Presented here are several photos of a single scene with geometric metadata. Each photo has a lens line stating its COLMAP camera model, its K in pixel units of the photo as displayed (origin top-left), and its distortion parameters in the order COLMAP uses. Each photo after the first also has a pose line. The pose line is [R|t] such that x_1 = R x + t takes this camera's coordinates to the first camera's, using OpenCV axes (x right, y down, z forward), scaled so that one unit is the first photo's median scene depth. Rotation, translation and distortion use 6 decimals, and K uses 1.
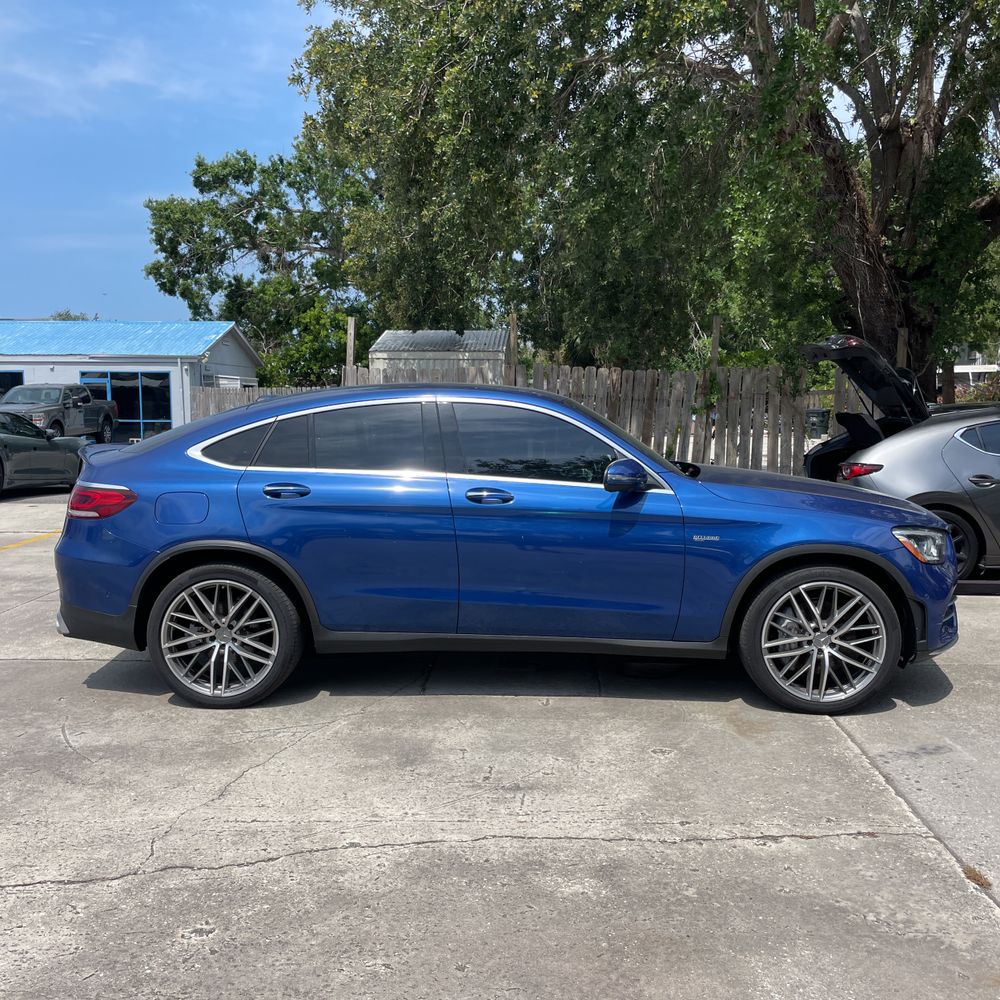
lens RADIAL K [[1016.0, 0, 500.0], [0, 1016.0, 500.0], [0, 0, 1]] dist [0.083466, -0.116415]
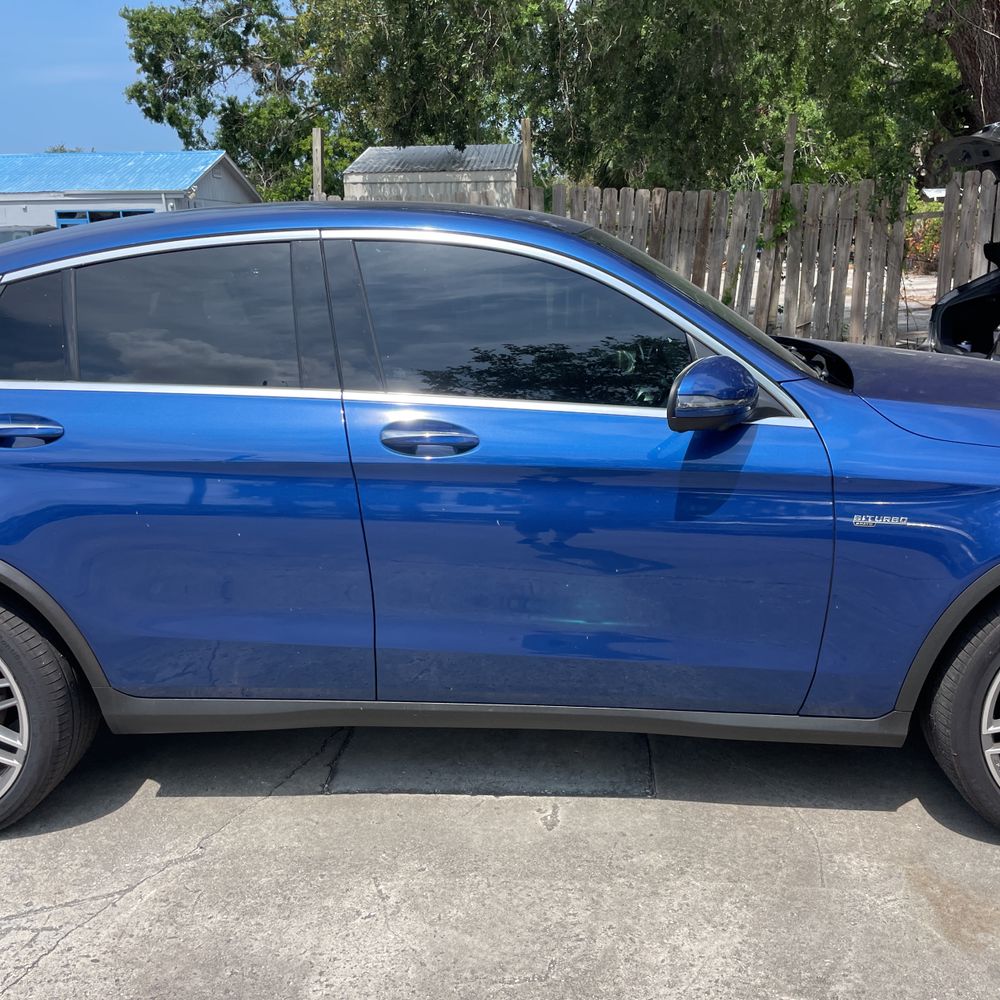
lens RADIAL K [[1016.0, 0, 500.0], [0, 1016.0, 500.0], [0, 0, 1]] dist [0.083466, -0.116415]
pose [[0.999419, -0.012211, -0.031830, 0.013411], [0.016992, 0.987835, 0.154573, -0.017177], [0.029555, -0.155024, 0.987469, 0.178225]]
